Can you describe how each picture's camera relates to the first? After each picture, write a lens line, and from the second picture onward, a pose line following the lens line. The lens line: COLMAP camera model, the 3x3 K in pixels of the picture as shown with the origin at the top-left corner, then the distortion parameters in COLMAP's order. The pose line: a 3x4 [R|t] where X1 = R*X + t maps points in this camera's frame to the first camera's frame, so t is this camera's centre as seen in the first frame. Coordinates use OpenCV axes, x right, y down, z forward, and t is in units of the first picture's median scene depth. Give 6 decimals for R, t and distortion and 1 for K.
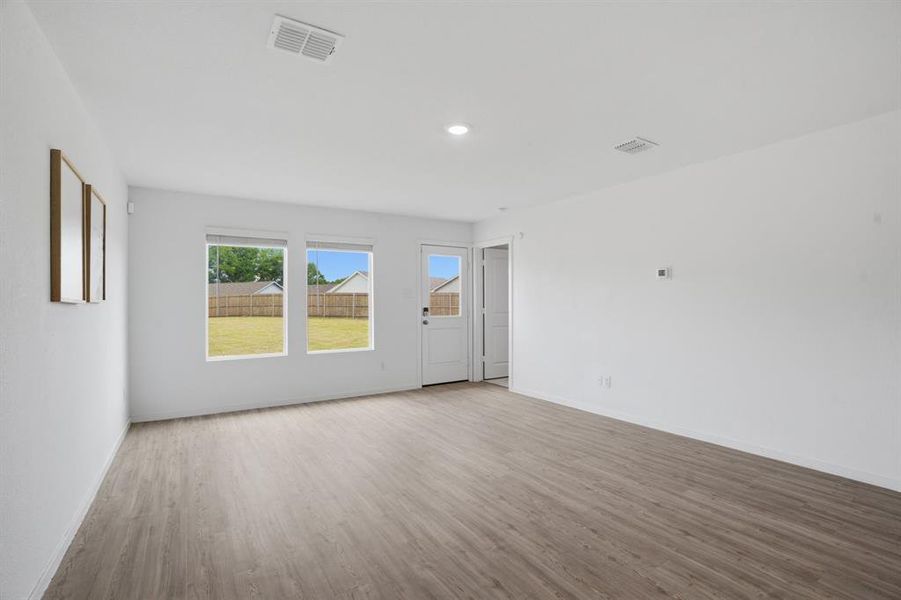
lens RADIAL K [[417.4, 0, 456.6], [0, 417.4, 299.4], [0, 0, 1]] dist [-0.060119, 0.016907]
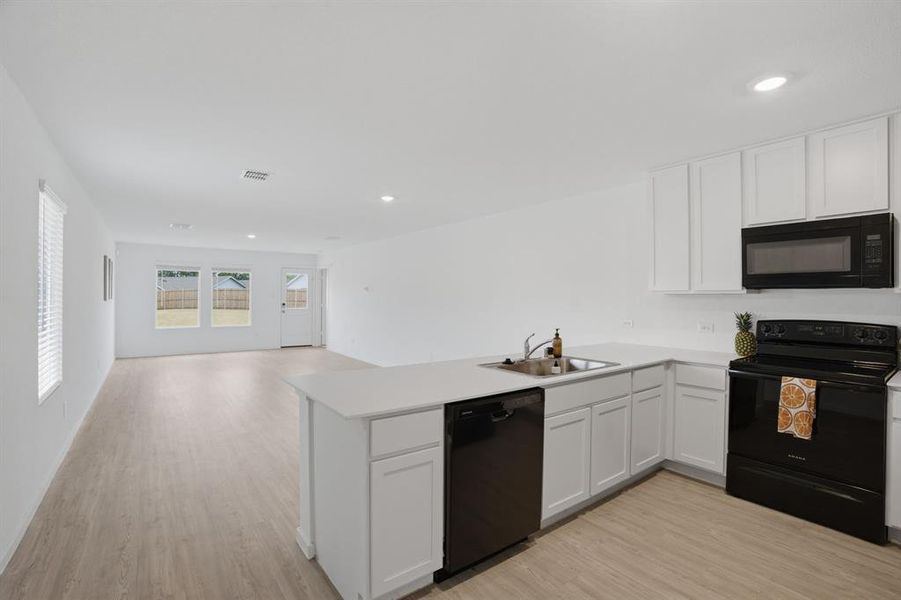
lens RADIAL K [[417.4, 0, 458.6], [0, 417.4, 295.9], [0, 0, 1]] dist [-0.060119, 0.016907]
pose [[0.997233, 0.011639, 0.073421, 0.635803], [-0.011896, 0.999925, 0.003060, -0.029129], [-0.073380, -0.003925, 0.997296, -0.960320]]
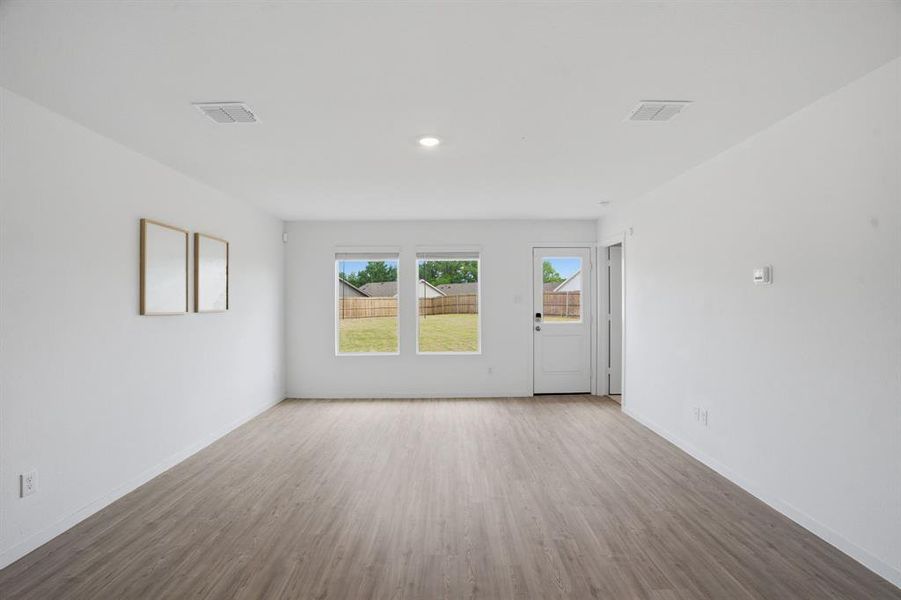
lens RADIAL K [[417.4, 0, 461.9], [0, 417.4, 296.9], [0, 0, 1]] dist [-0.060119, 0.016907]
pose [[0.849151, -0.003446, -0.528139, 0.331204], [0.004077, 0.999992, 0.000030, -0.021324], [0.528135, -0.002178, 0.849158, 0.111465]]
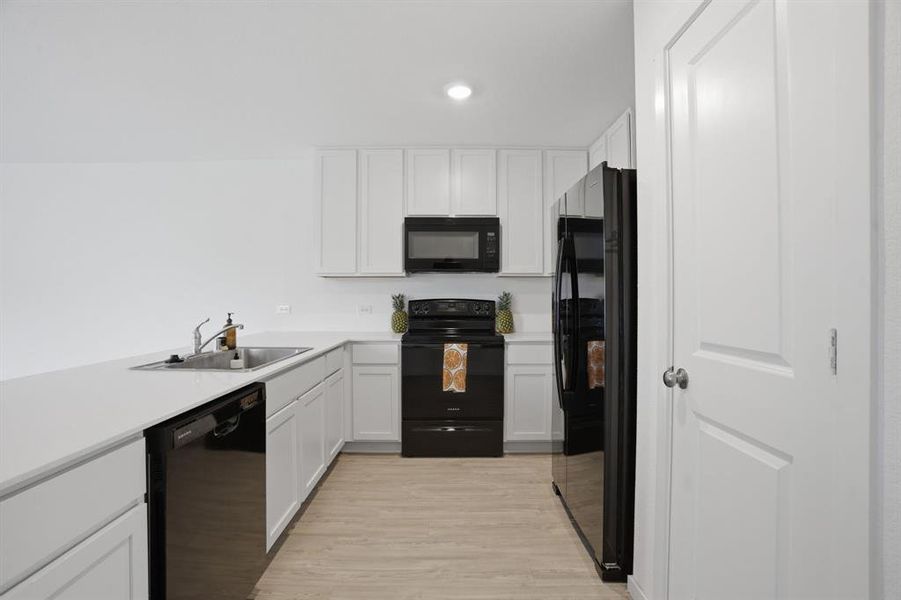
lens RADIAL K [[417.4, 0, 452.9], [0, 417.4, 297.9], [0, 0, 1]] dist [-0.060119, 0.016907]
pose [[0.540482, 0.005726, 0.841336, 0.626289], [-0.011233, 0.999937, 0.000411, -0.025457], [-0.841281, -0.009673, 0.540512, -0.943980]]
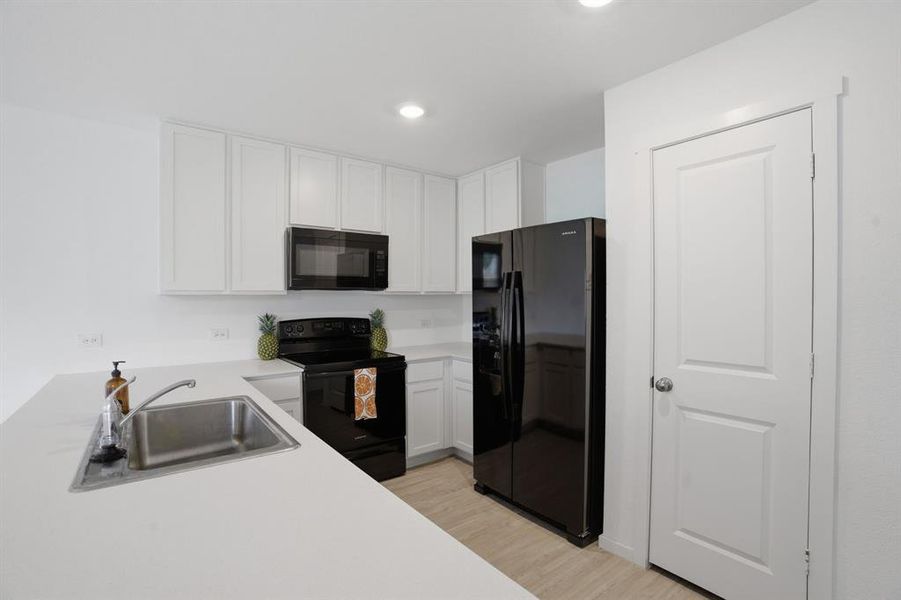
lens RADIAL K [[417.4, 0, 452.9], [0, 417.4, 304.3], [0, 0, 1]] dist [-0.060119, 0.016907]
pose [[-0.077322, -0.011208, 0.996943, 0.617569], [-0.004539, 0.999930, 0.010890, -0.029161], [-0.996996, -0.003683, -0.077368, -0.911437]]
